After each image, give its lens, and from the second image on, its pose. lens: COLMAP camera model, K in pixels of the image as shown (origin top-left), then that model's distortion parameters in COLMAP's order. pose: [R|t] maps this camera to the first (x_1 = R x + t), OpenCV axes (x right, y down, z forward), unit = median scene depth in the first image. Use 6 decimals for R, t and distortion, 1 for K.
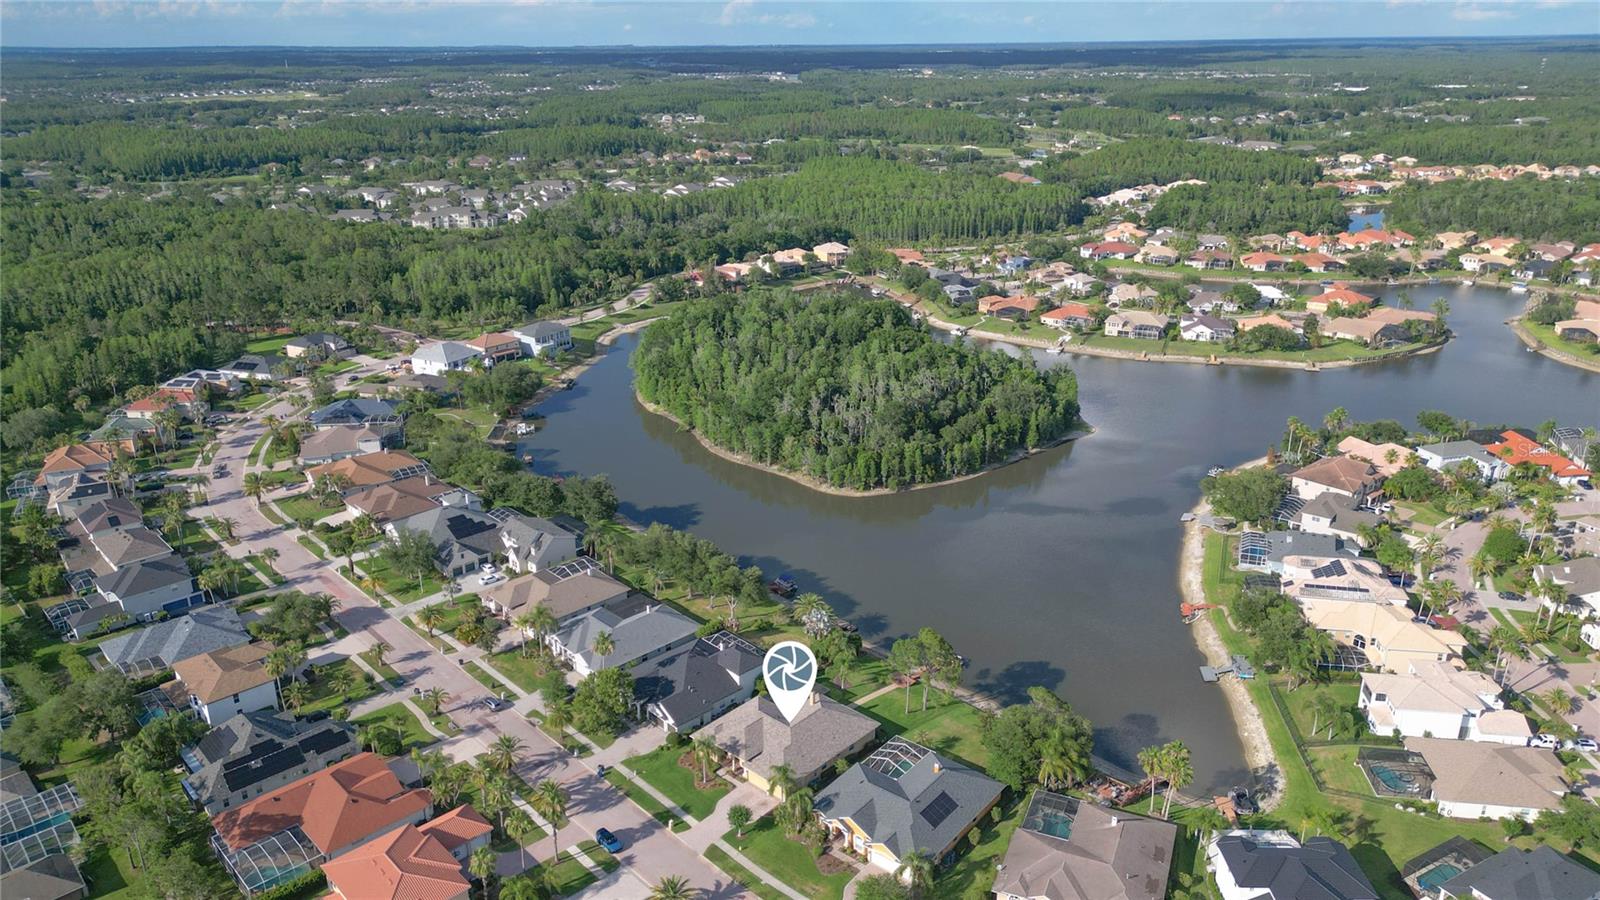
lens RADIAL K [[1123.4, 0, 800.0], [0, 1123.4, 450.0], [0, 0, 1]] dist [0.064331, -0.063738]
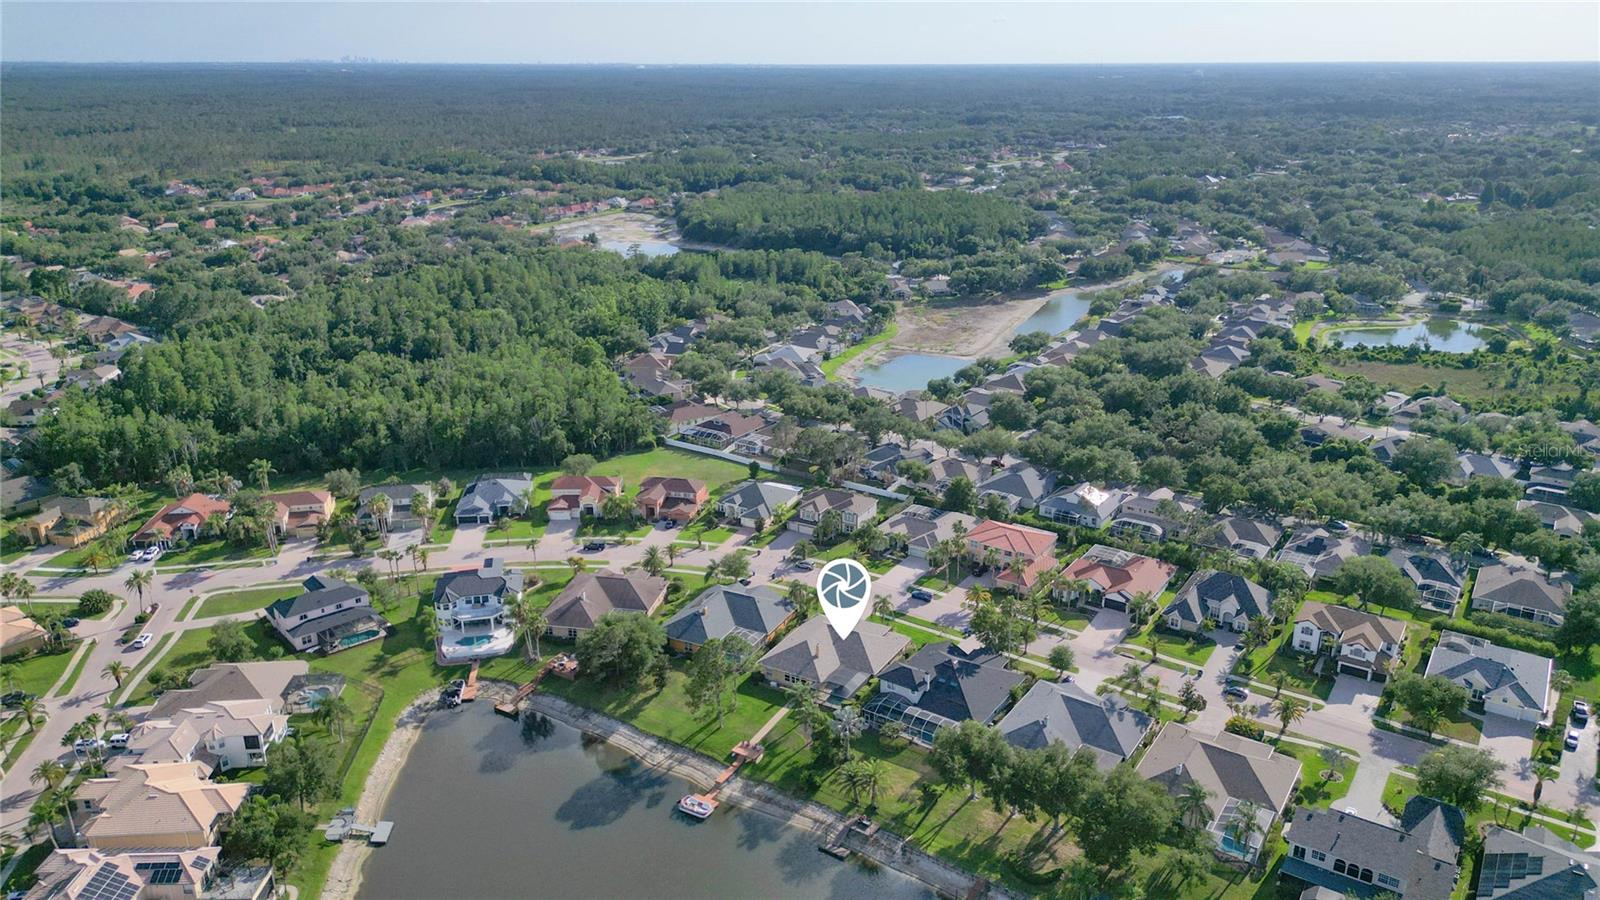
lens RADIAL K [[1123.4, 0, 800.0], [0, 1123.4, 450.0], [0, 0, 1]] dist [0.064331, -0.063738]
pose [[-0.977267, 0.077649, -0.197283, 0.144995], [-0.063847, 0.779538, 0.623092, -0.388182], [0.202172, 0.621523, -0.756859, 1.063731]]
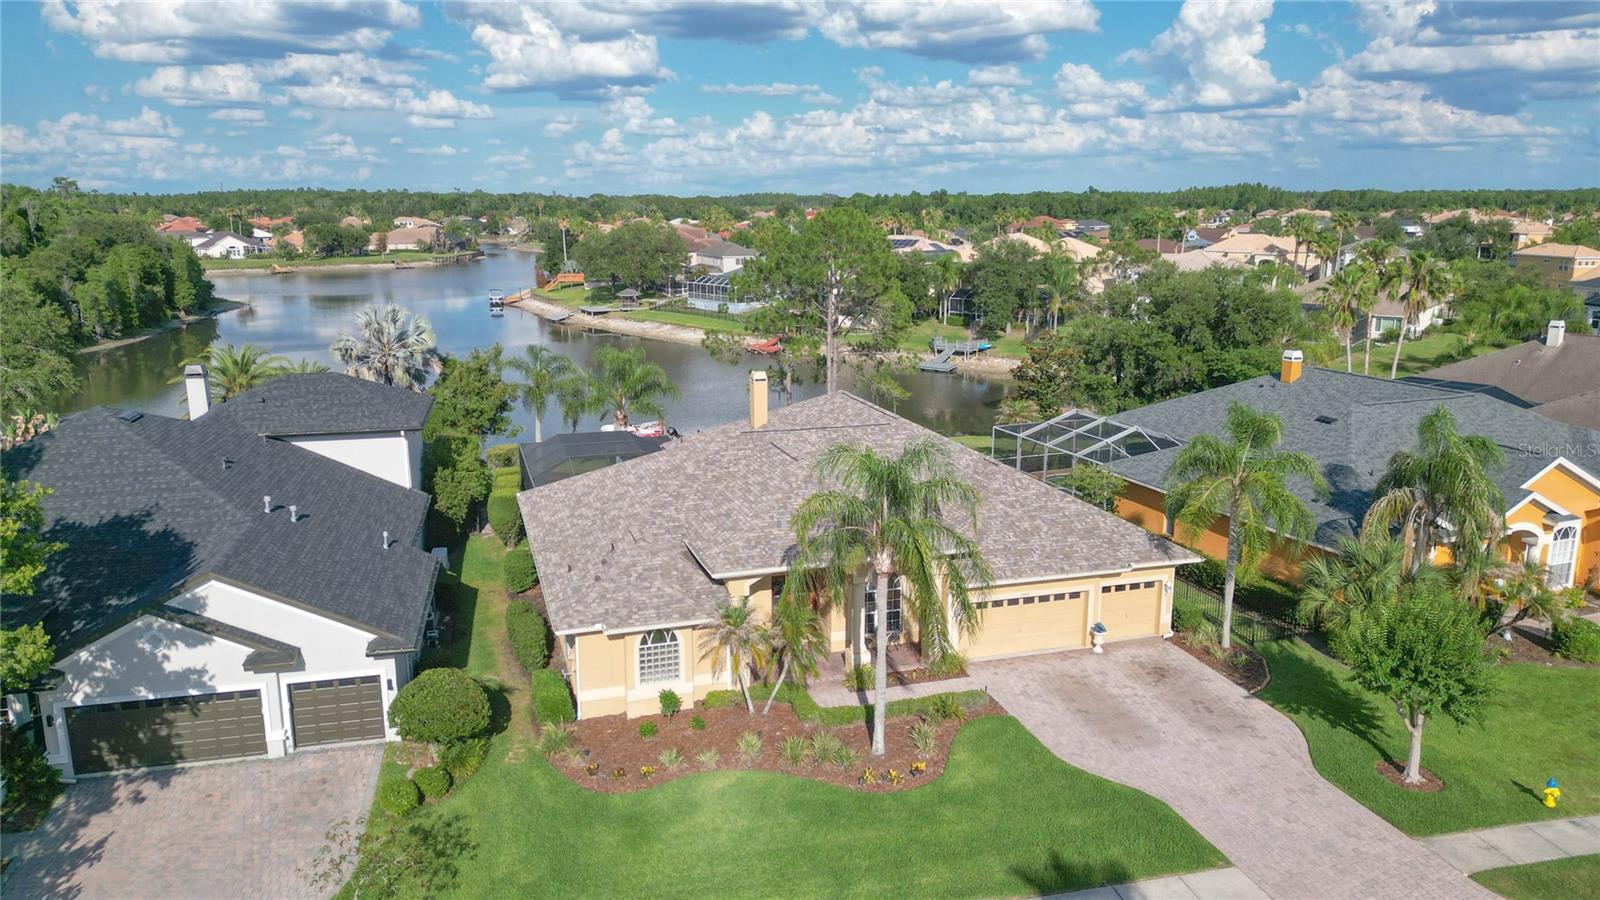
lens RADIAL K [[1123.4, 0, 800.0], [0, 1123.4, 450.0], [0, 0, 1]] dist [0.064331, -0.063738]
pose [[0.500549, -0.179488, 0.846897, -0.132397], [0.289407, 0.956681, 0.031705, 0.140650], [-0.815901, 0.229228, 0.530811, 0.529028]]
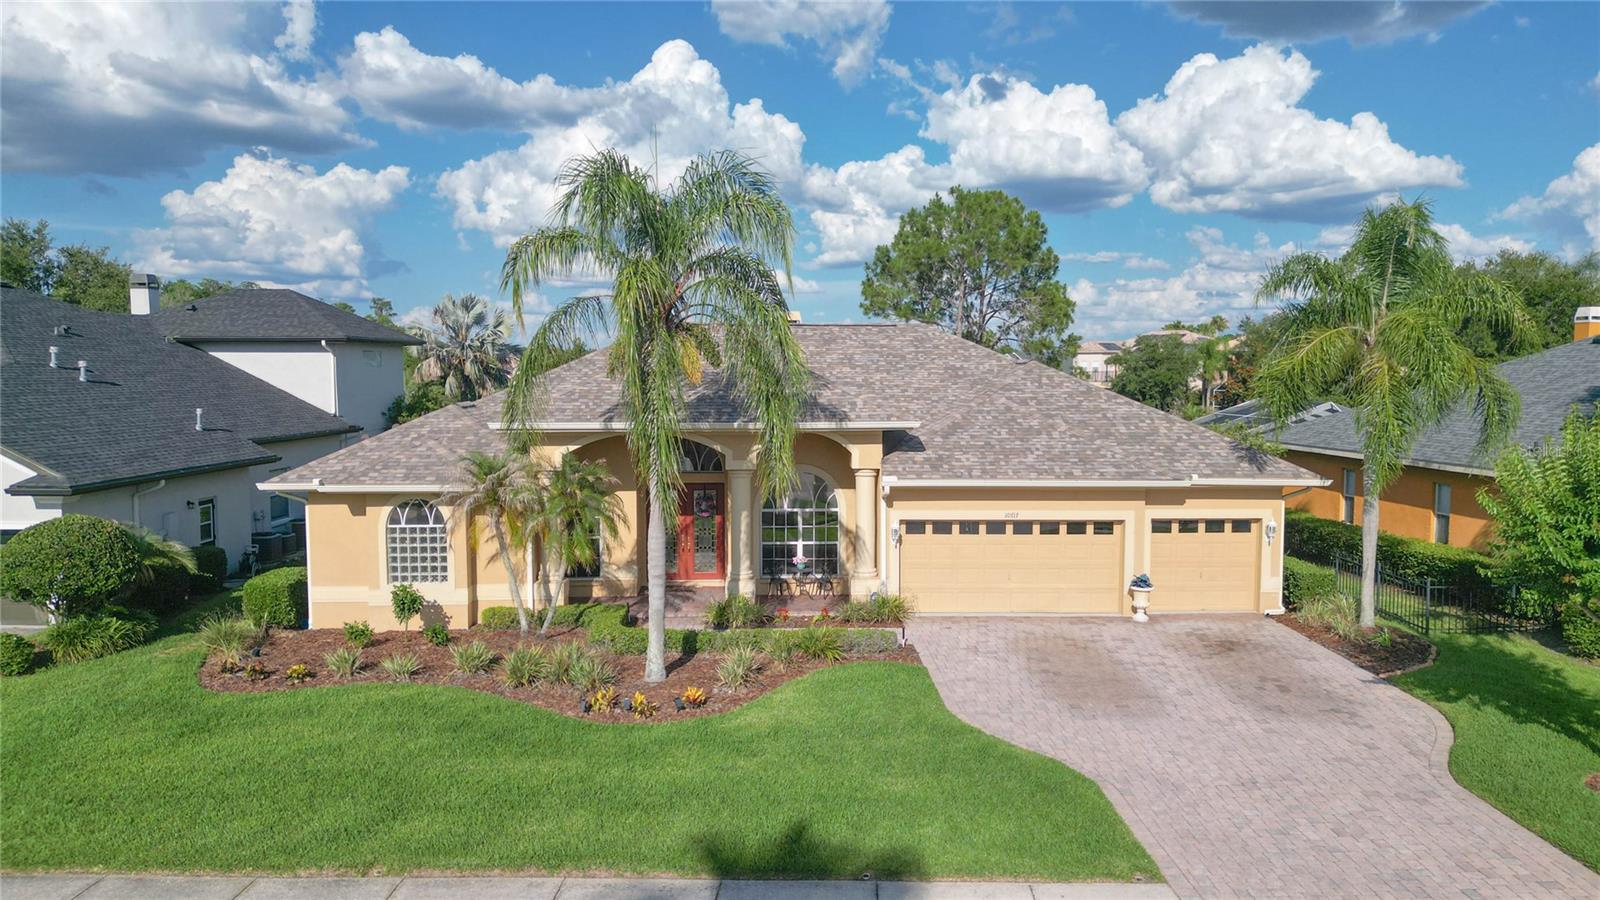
lens RADIAL K [[1141.7, 0, 801.4], [0, 1141.7, 467.8], [0, 0, 1]] dist [0.061300, -0.062005]
pose [[0.714268, -0.052883, 0.697872, -0.085781], [0.230454, 0.959304, -0.163174, 0.172433], [-0.660842, 0.277378, 0.697387, 0.531054]]
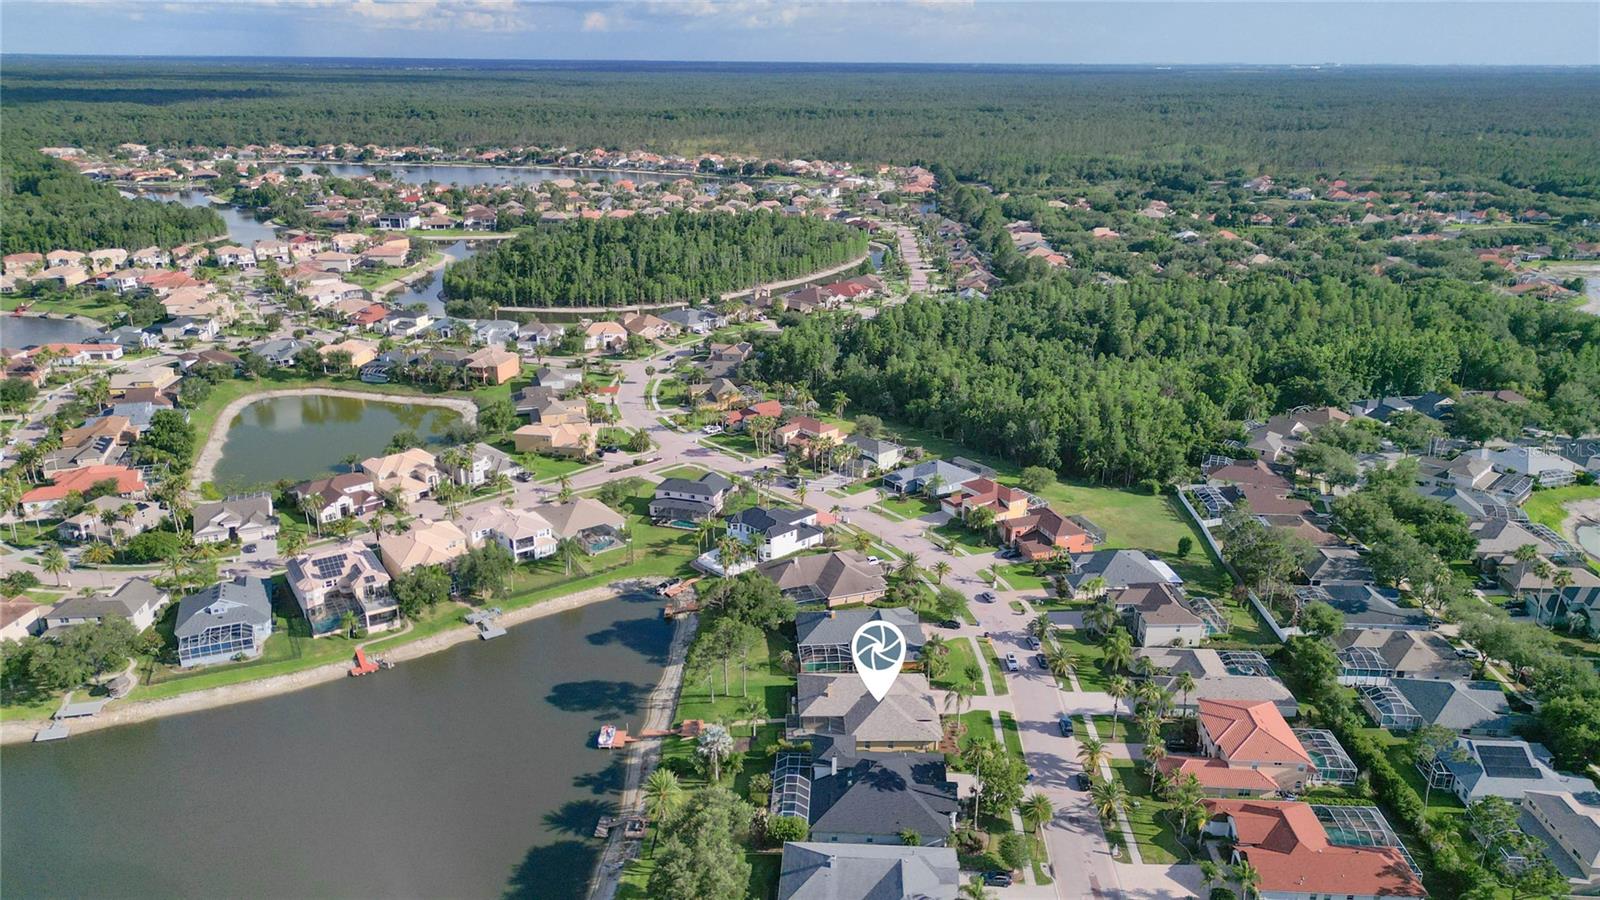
lens RADIAL K [[1115.7, 0, 800.0], [0, 1115.7, 450.0], [0, 0, 1]] dist [0.079484, -0.090283]
pose [[-0.690730, -0.232985, 0.684550, -0.387891], [0.246355, 0.814219, 0.525696, -0.316234], [-0.679853, 0.531757, -0.505009, 0.882744]]
